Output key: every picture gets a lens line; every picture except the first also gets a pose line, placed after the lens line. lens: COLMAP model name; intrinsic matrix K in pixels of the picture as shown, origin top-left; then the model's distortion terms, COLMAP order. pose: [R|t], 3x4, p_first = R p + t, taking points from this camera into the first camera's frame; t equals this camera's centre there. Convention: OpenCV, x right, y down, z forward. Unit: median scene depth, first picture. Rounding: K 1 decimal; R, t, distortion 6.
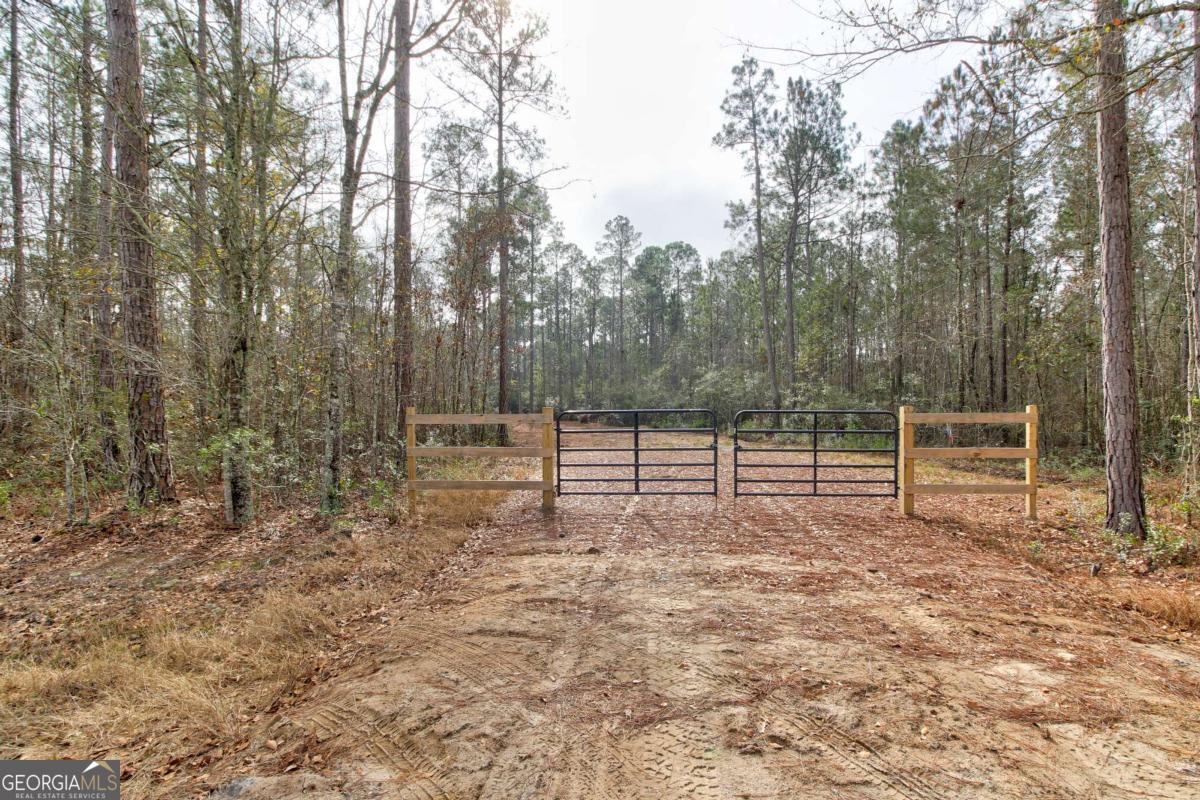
lens RADIAL K [[547.0, 0, 623.5], [0, 547.0, 412.3], [0, 0, 1]] dist [0.019564, -0.016449]
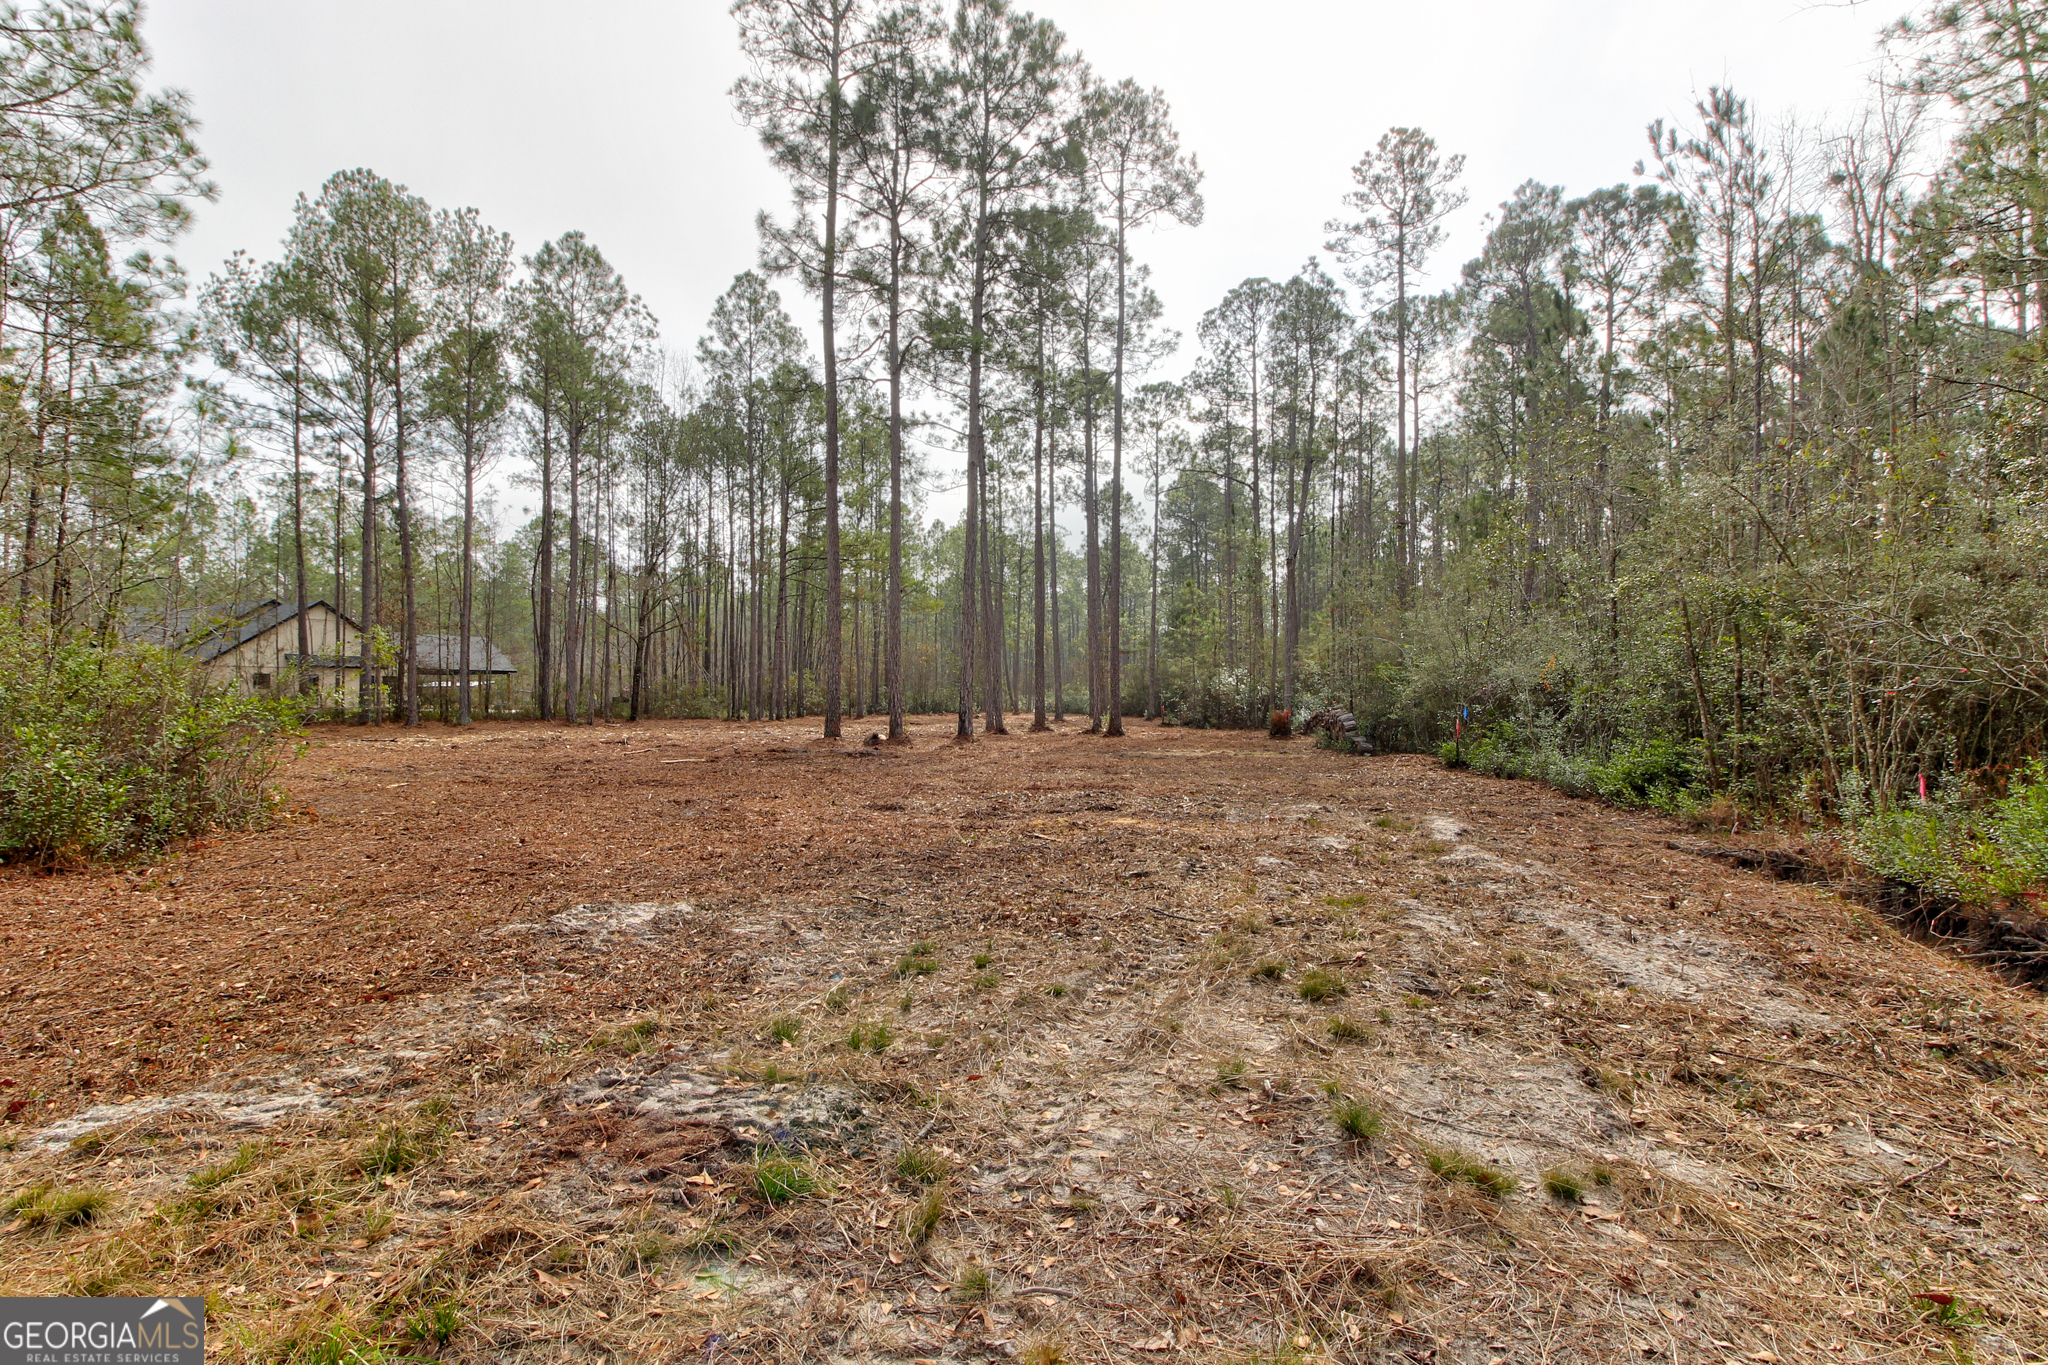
lens RADIAL K [[964.5, 0, 1002.2], [0, 964.5, 686.5], [0, 0, 1]] dist [0.003226, -0.000088]
pose [[0.877048, -0.004798, -0.480378, 0.064633], [-0.007001, 0.999716, -0.022768, 0.002233], [0.480351, 0.023332, 0.876766, 0.365240]]
